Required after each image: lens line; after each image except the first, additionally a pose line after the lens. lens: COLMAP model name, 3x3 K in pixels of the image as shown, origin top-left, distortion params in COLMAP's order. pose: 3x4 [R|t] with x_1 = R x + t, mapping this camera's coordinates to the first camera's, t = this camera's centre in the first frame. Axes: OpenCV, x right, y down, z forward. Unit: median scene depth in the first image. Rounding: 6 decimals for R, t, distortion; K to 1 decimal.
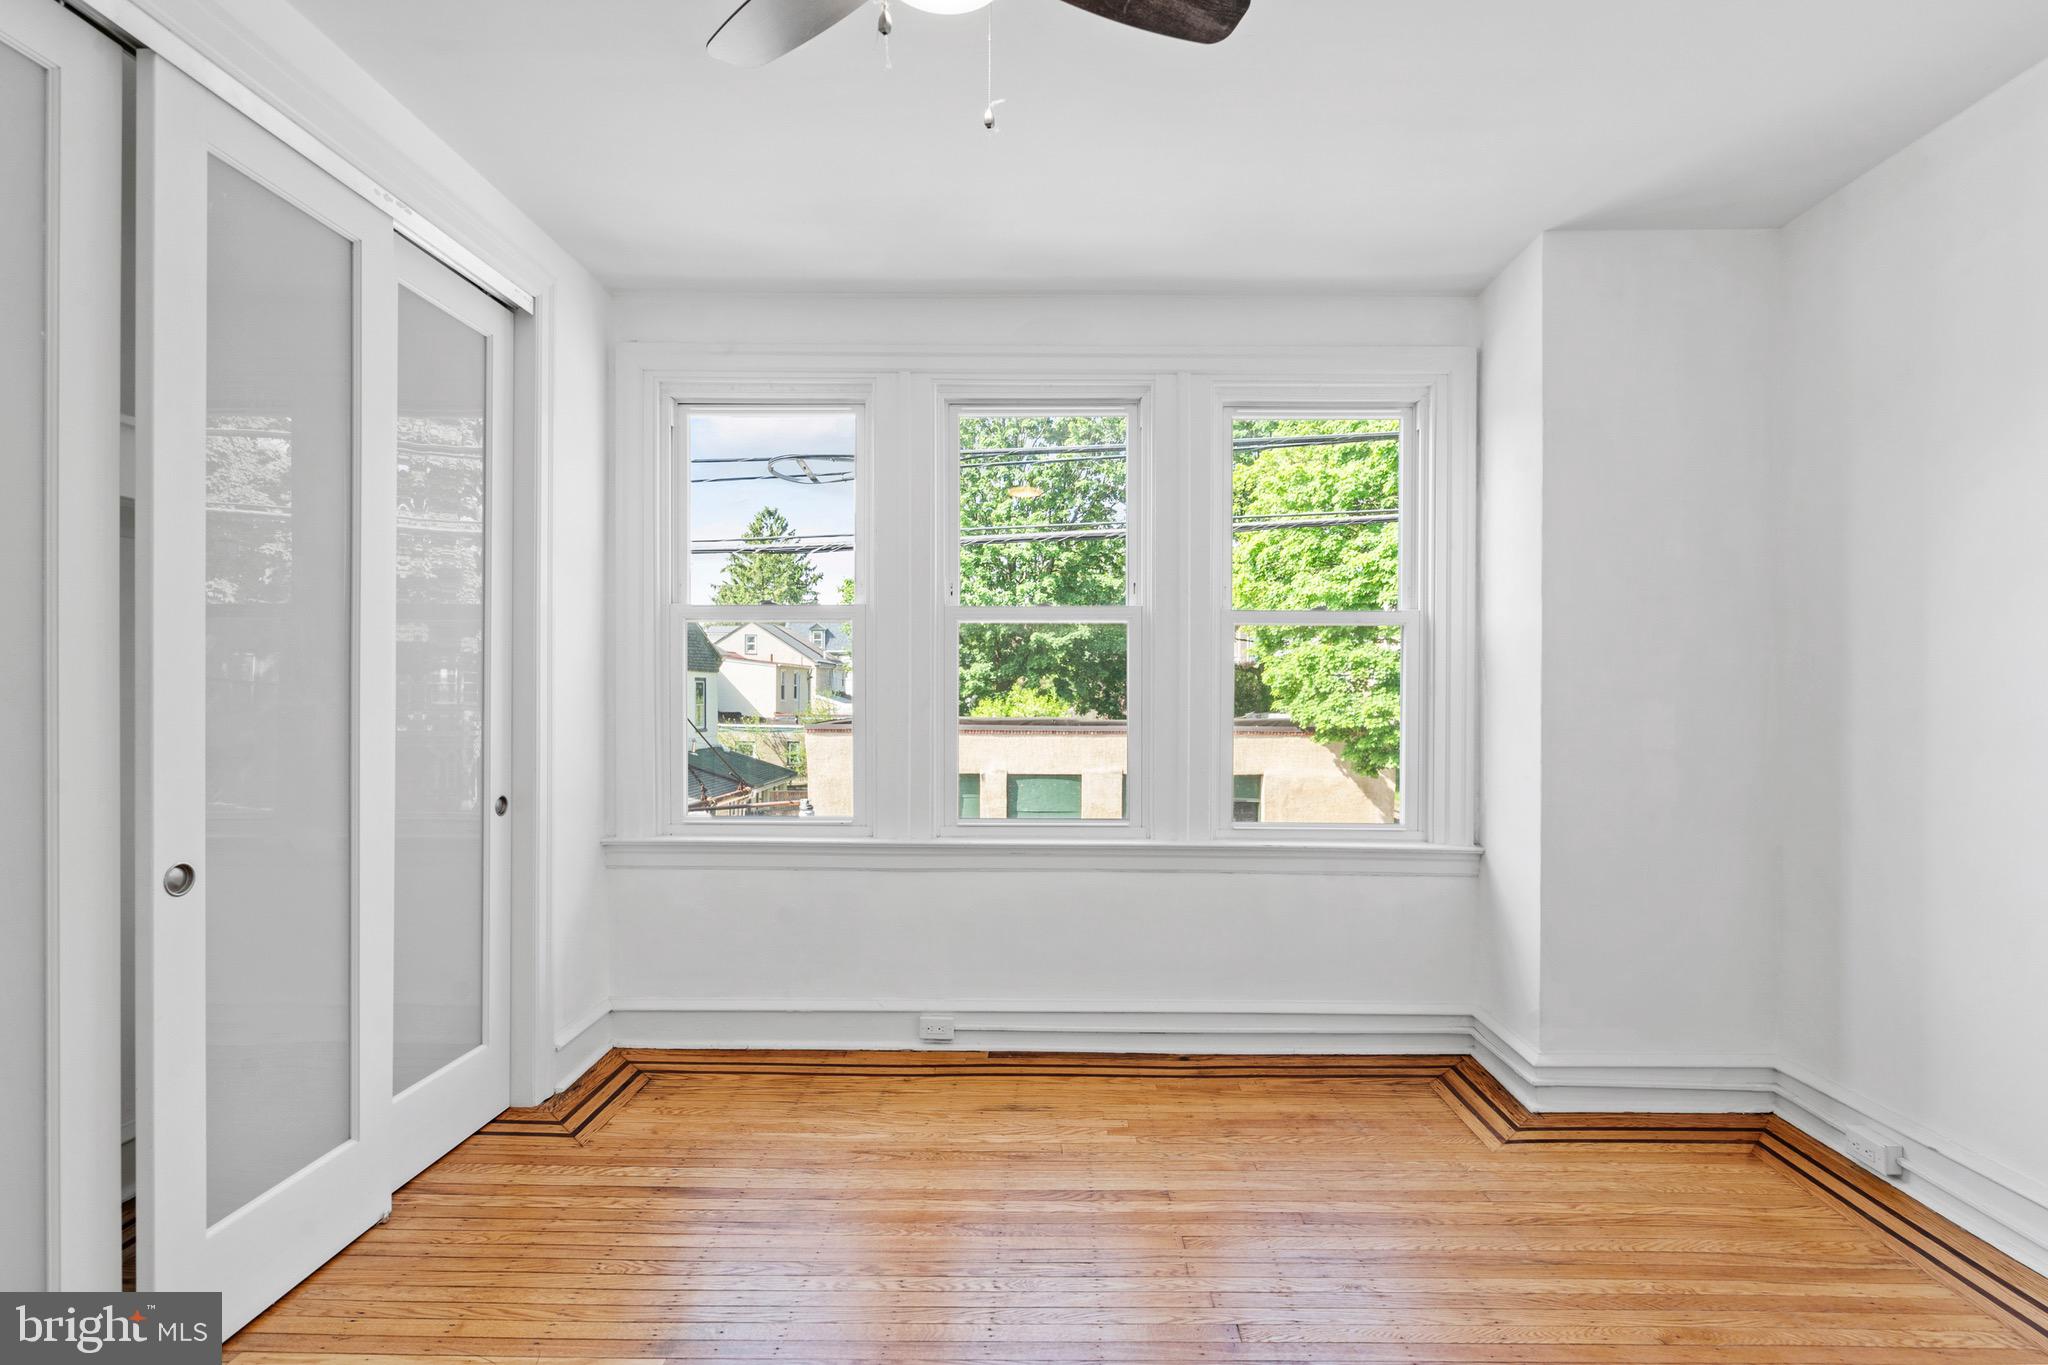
lens RADIAL K [[958.5, 0, 1039.5], [0, 958.5, 696.6], [0, 0, 1]] dist [-0.000088, 0.001084]
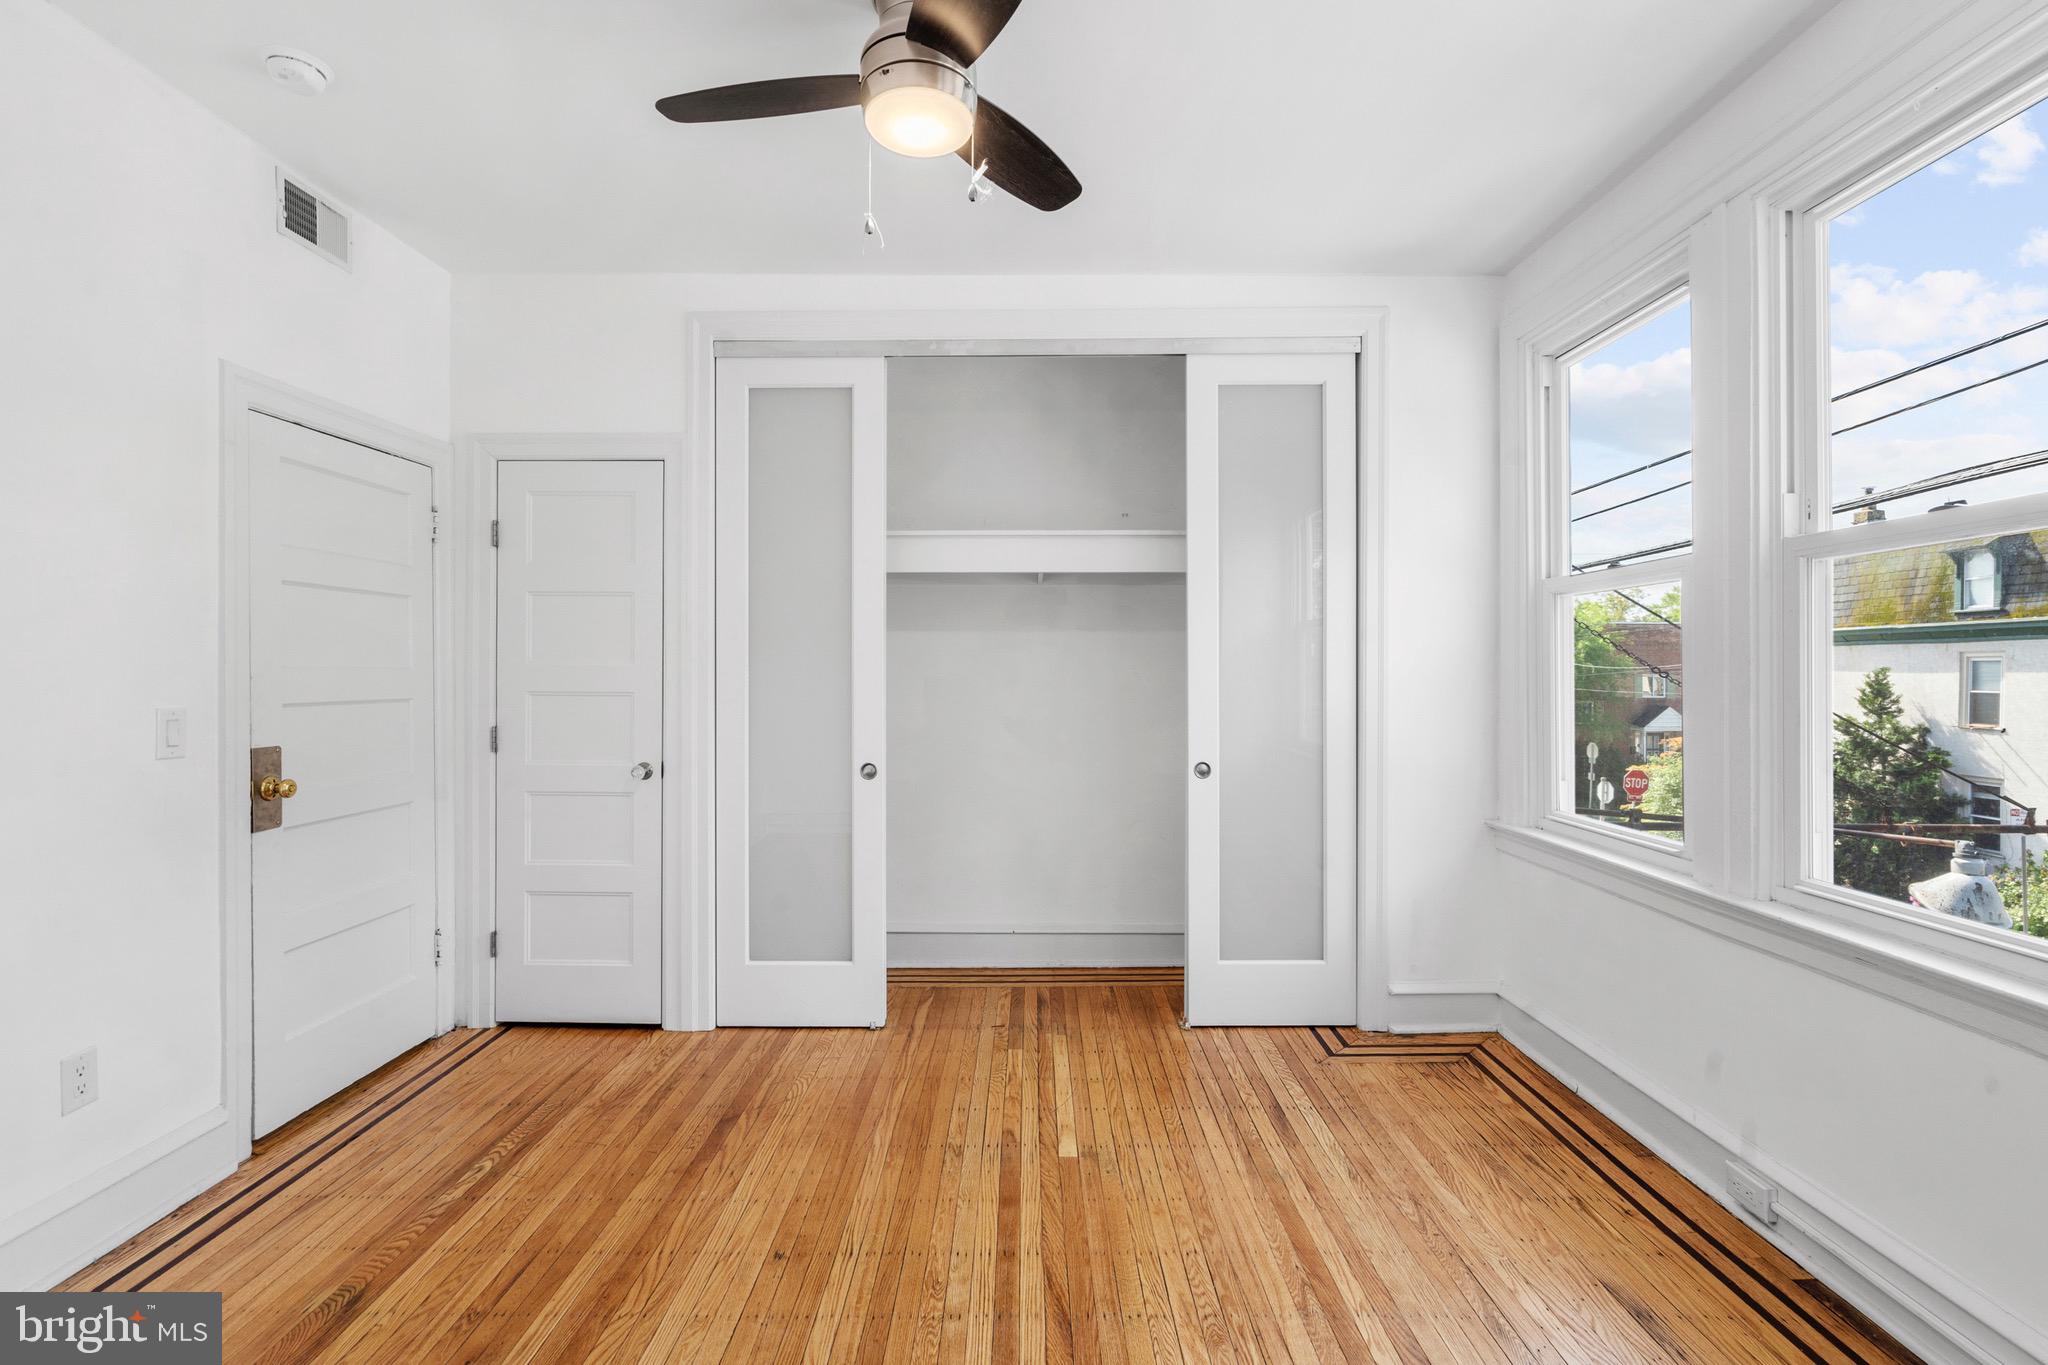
lens RADIAL K [[940.8, 0, 1020.4], [0, 940.8, 670.1], [0, 0, 1]] dist [-0.000341, 0.000625]
pose [[-0.000204, -0.003814, -0.999993, 0.570551], [-0.005859, 0.999976, -0.003813, -0.002819], [0.999983, 0.005858, -0.000227, 0.538078]]
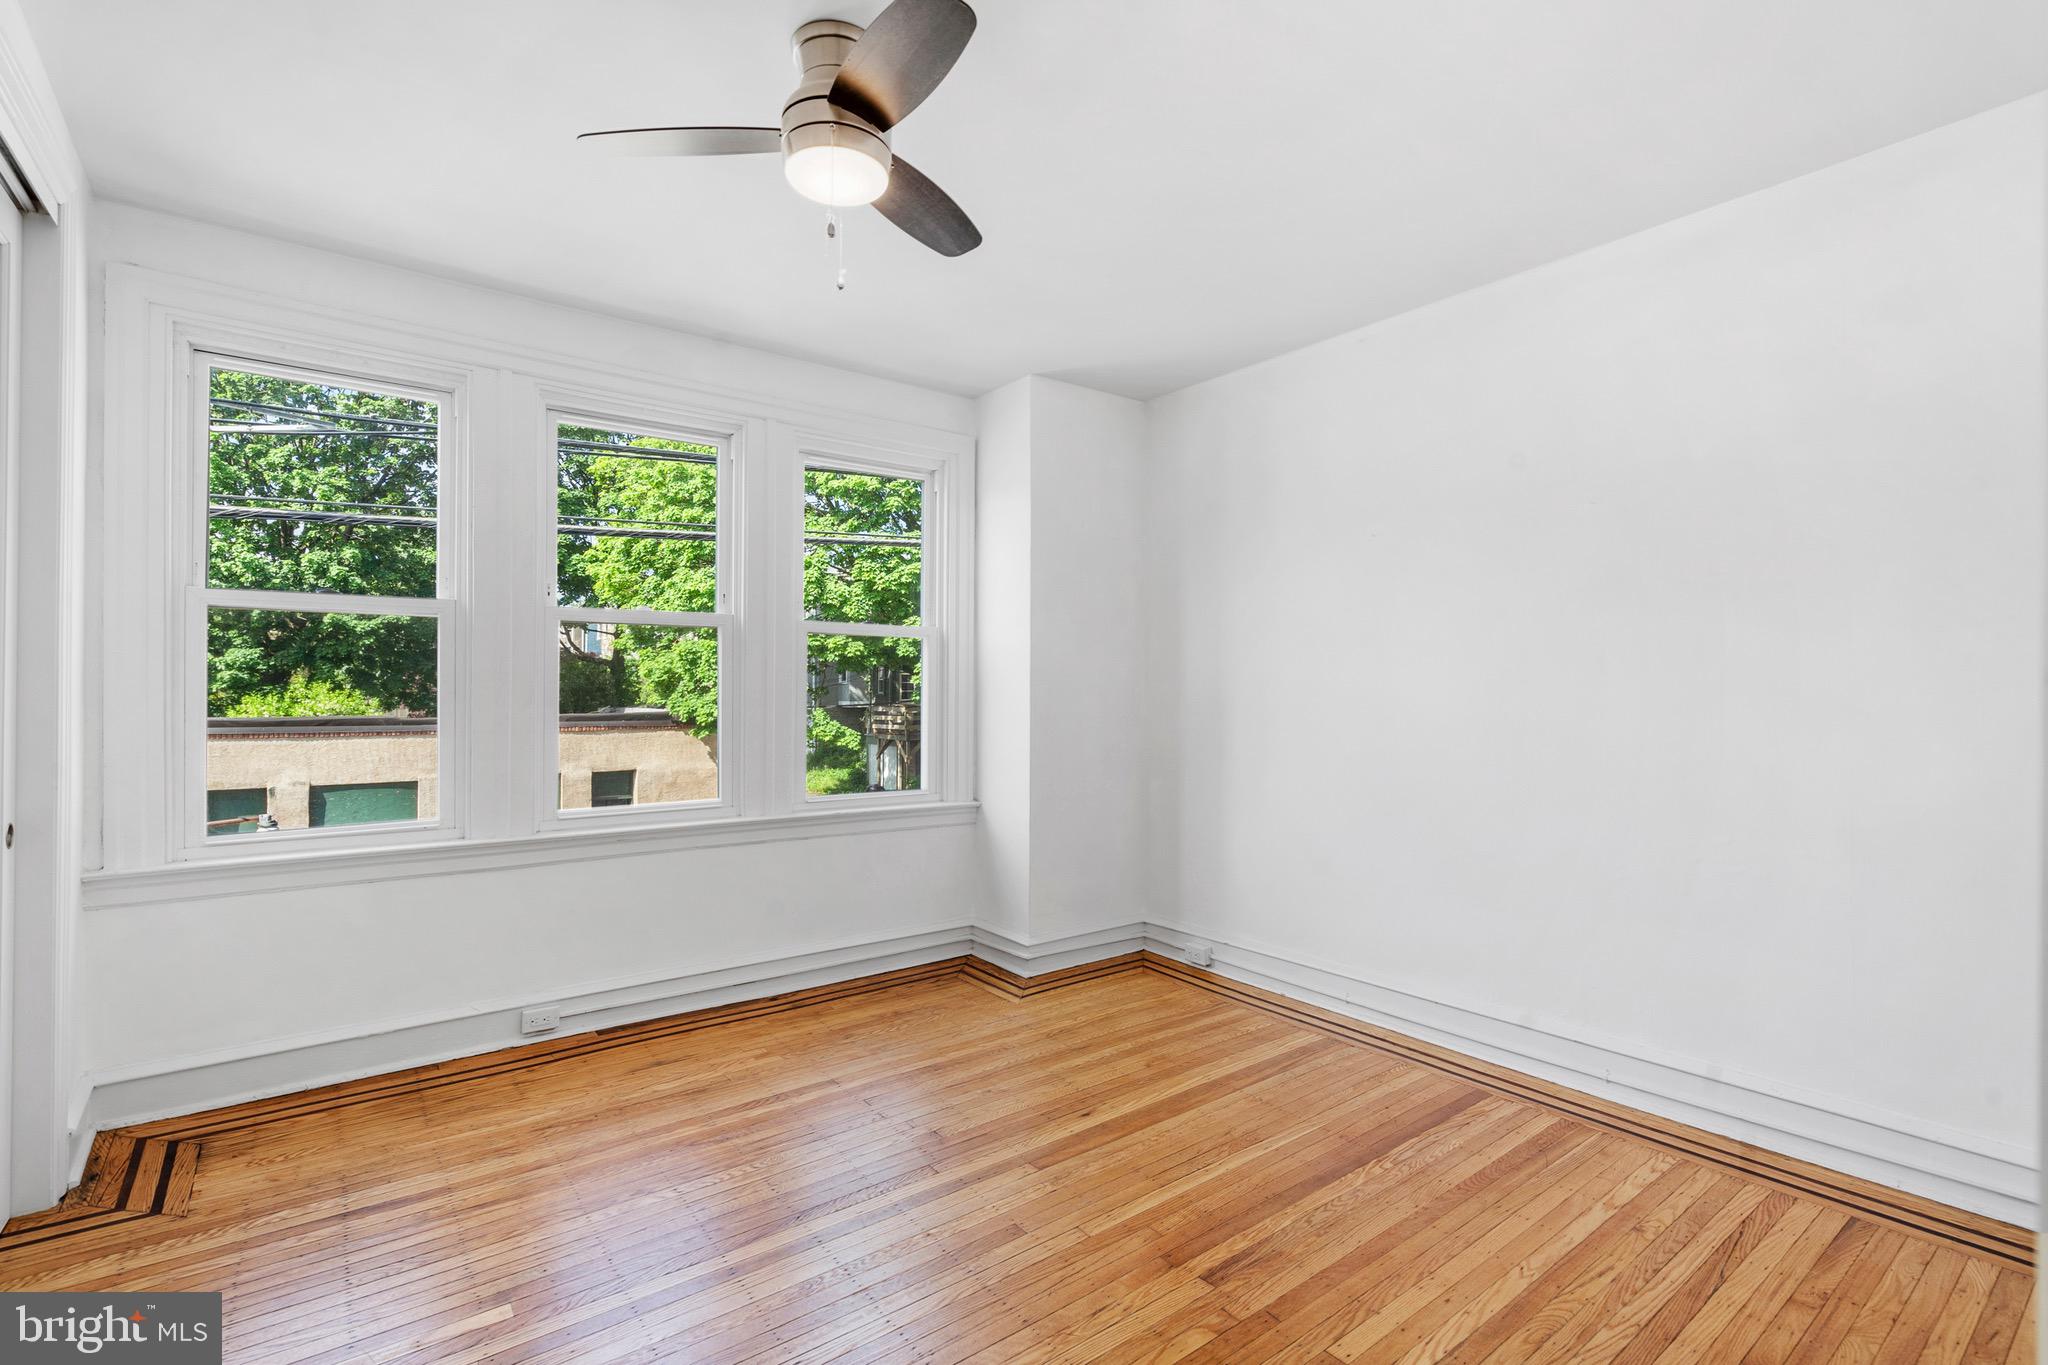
lens RADIAL K [[958.5, 0, 1039.5], [0, 958.5, 696.6], [0, 0, 1]] dist [-0.000088, 0.001084]
pose [[0.778650, -0.006931, 0.627420, -0.354255], [0.002233, 0.999963, 0.008275, -0.006142], [-0.627454, -0.005043, 0.778637, -0.135389]]
